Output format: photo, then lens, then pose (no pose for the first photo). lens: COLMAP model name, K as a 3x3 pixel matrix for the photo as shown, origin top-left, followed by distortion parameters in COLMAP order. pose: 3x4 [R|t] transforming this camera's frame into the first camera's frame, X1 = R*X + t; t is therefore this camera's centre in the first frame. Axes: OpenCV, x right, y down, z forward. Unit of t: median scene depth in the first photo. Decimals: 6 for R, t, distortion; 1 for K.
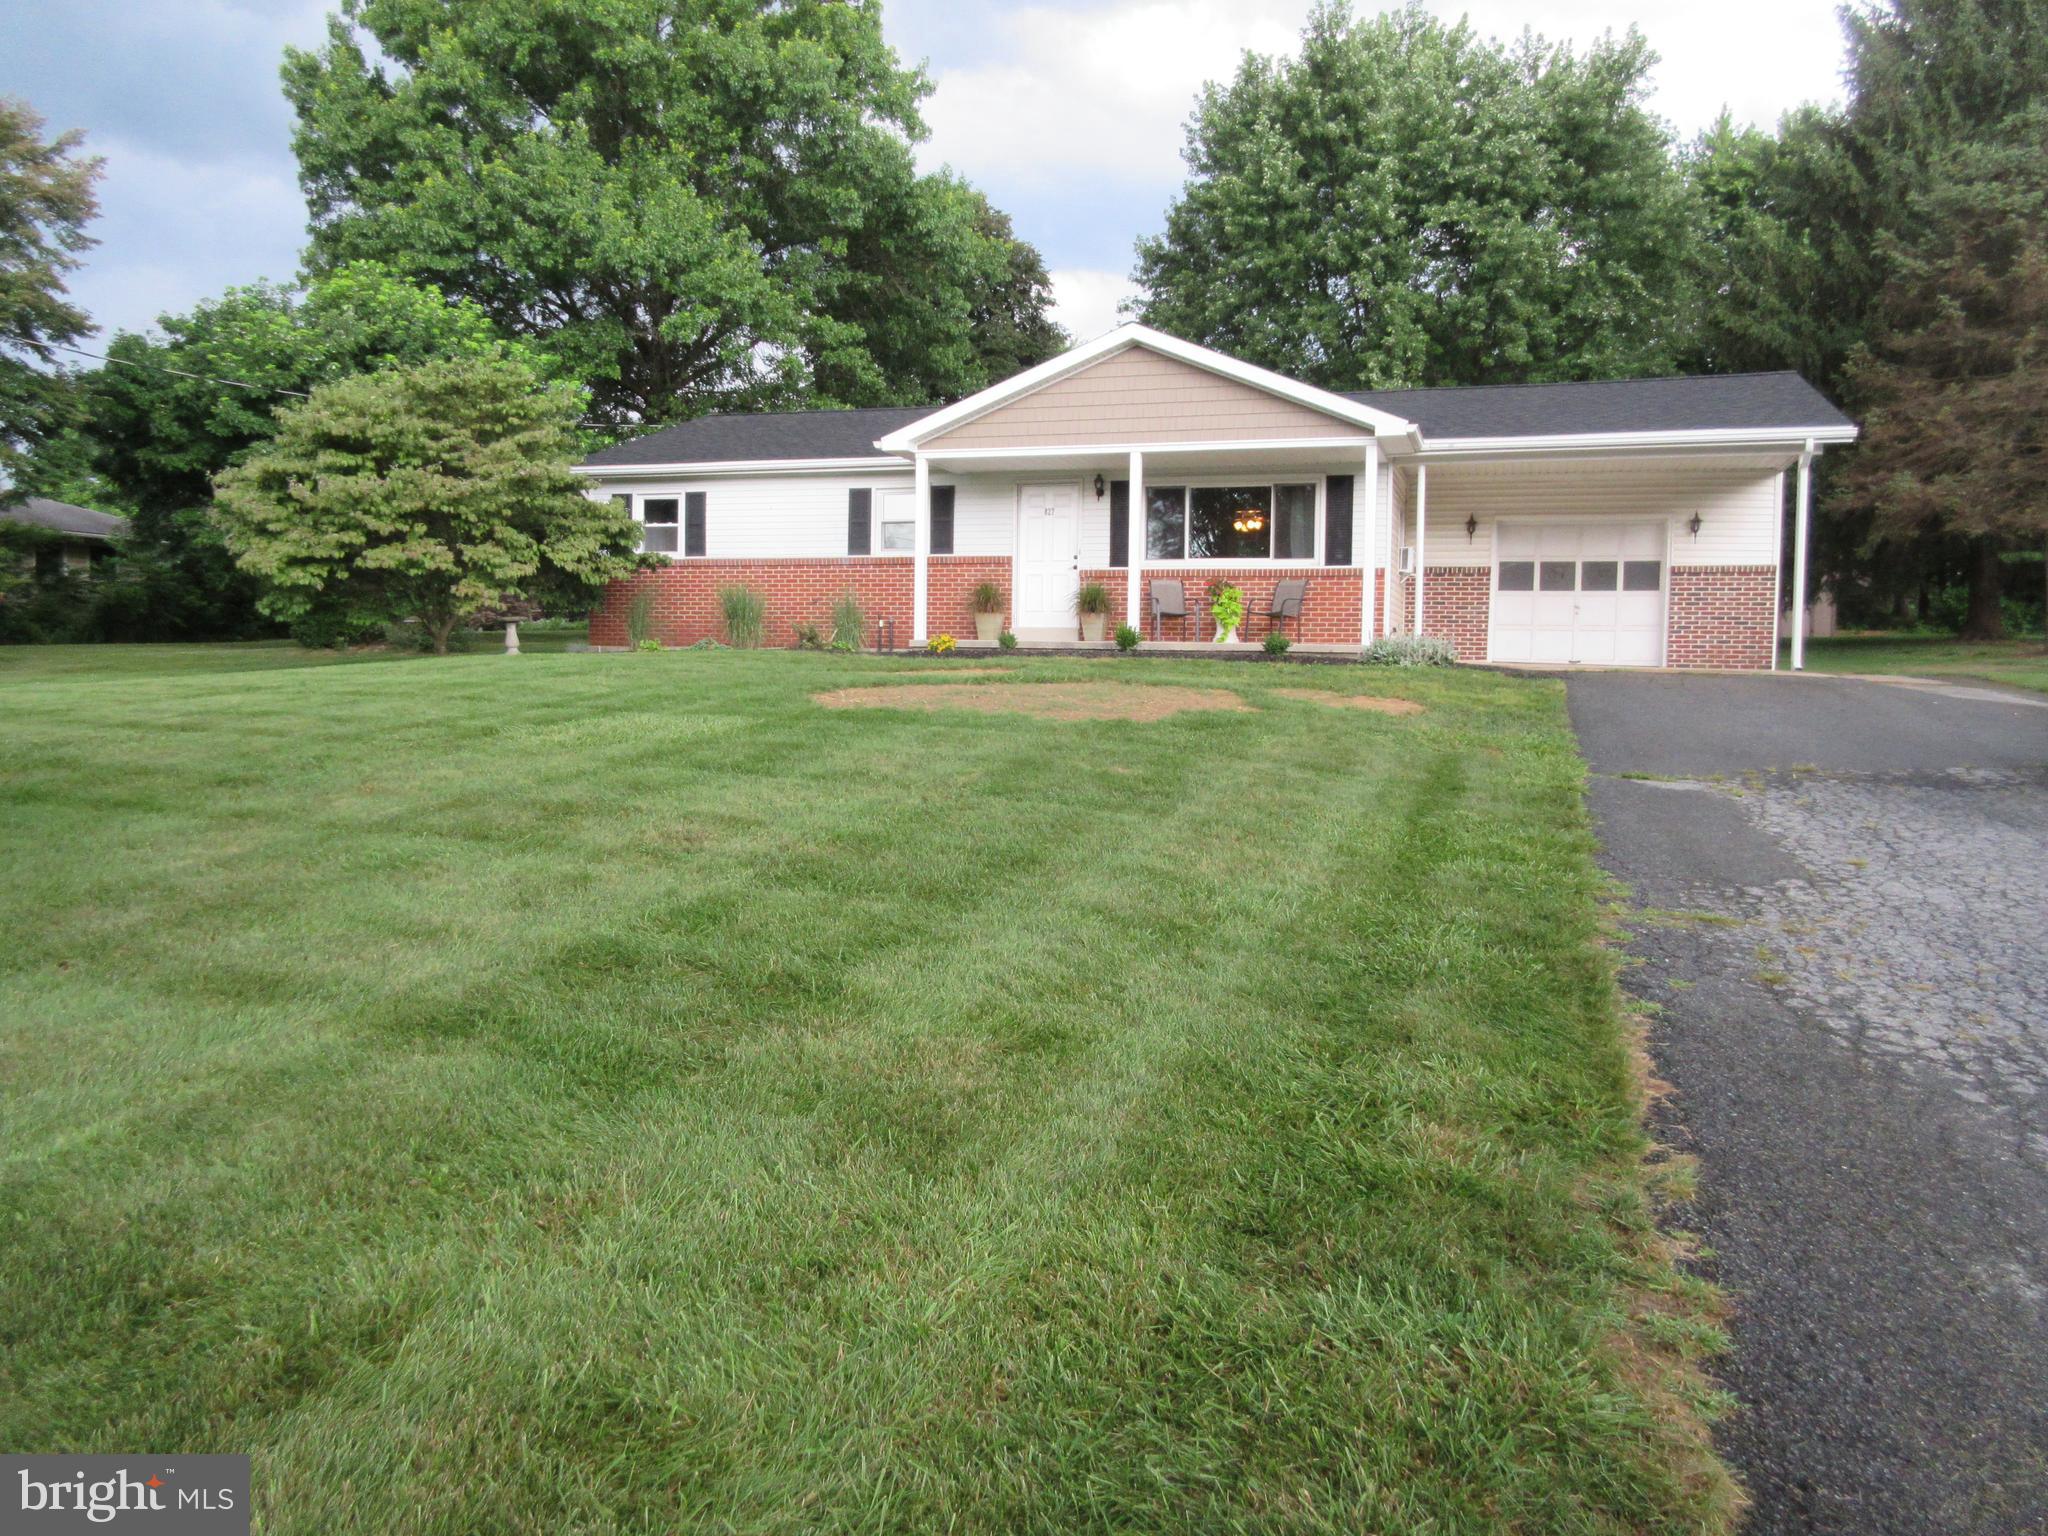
lens RADIAL K [[1342.1, 0, 1024.0], [0, 1342.1, 768.0], [0, 0, 1]] dist [-0.108288, 0.083842]
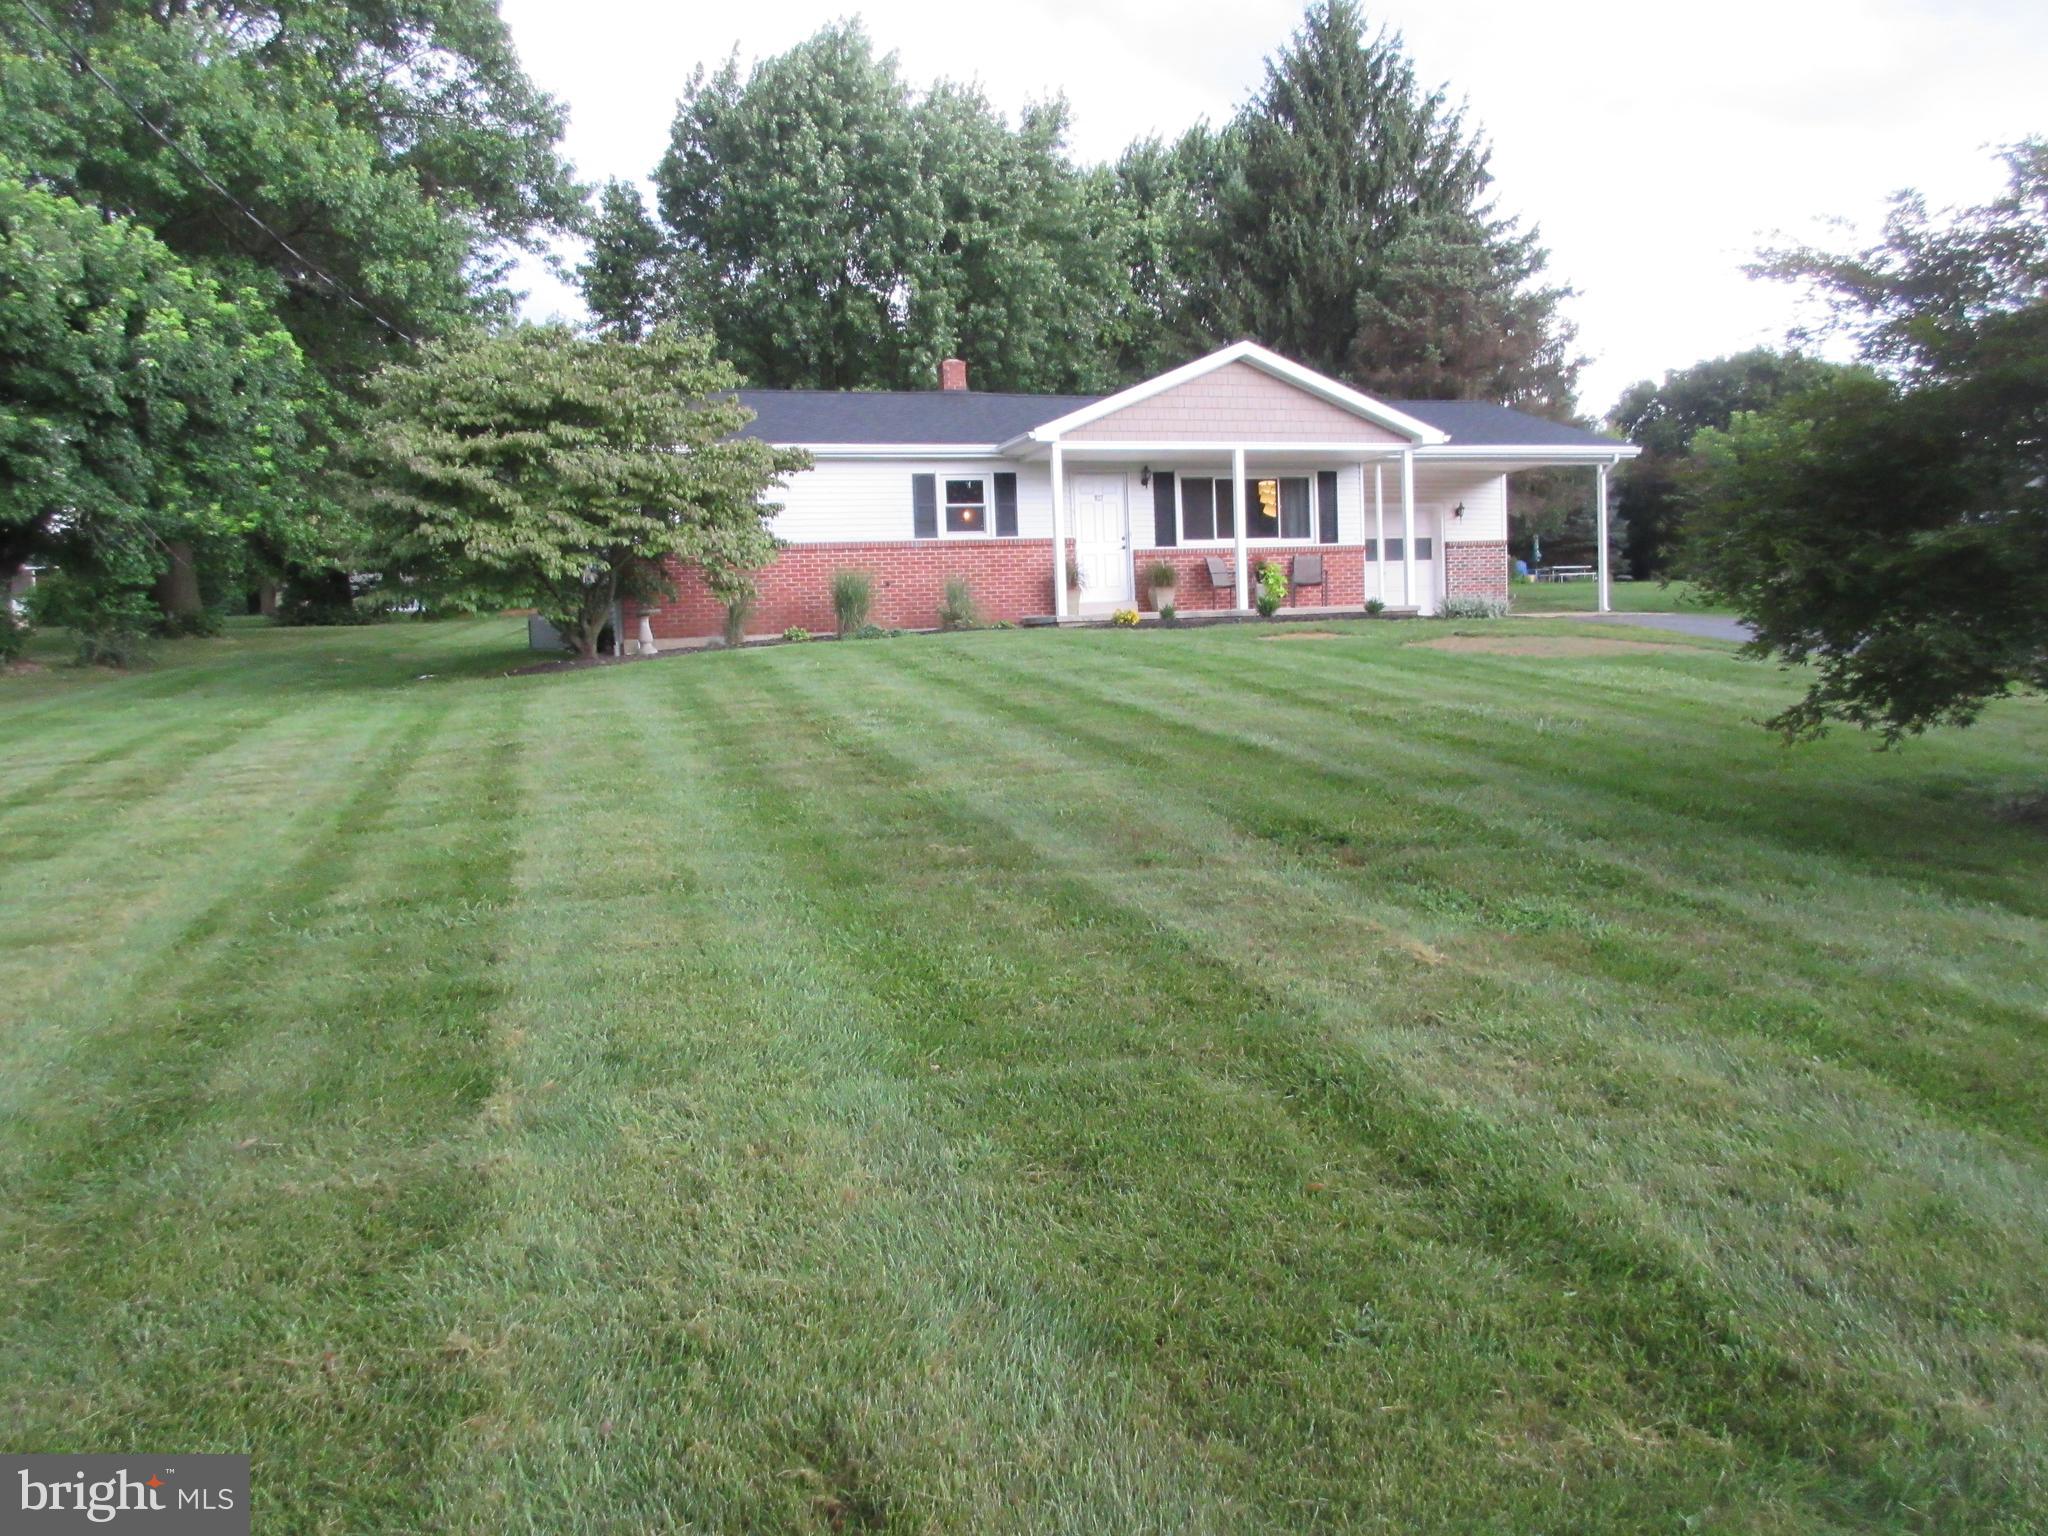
lens RADIAL K [[1342.1, 0, 1024.0], [0, 1342.1, 768.0], [0, 0, 1]] dist [-0.108288, 0.083842]
pose [[0.830467, -0.100740, 0.547884, -0.681330], [0.096281, 0.994668, 0.036950, -0.014941], [-0.548685, 0.022066, 0.835738, 0.109080]]
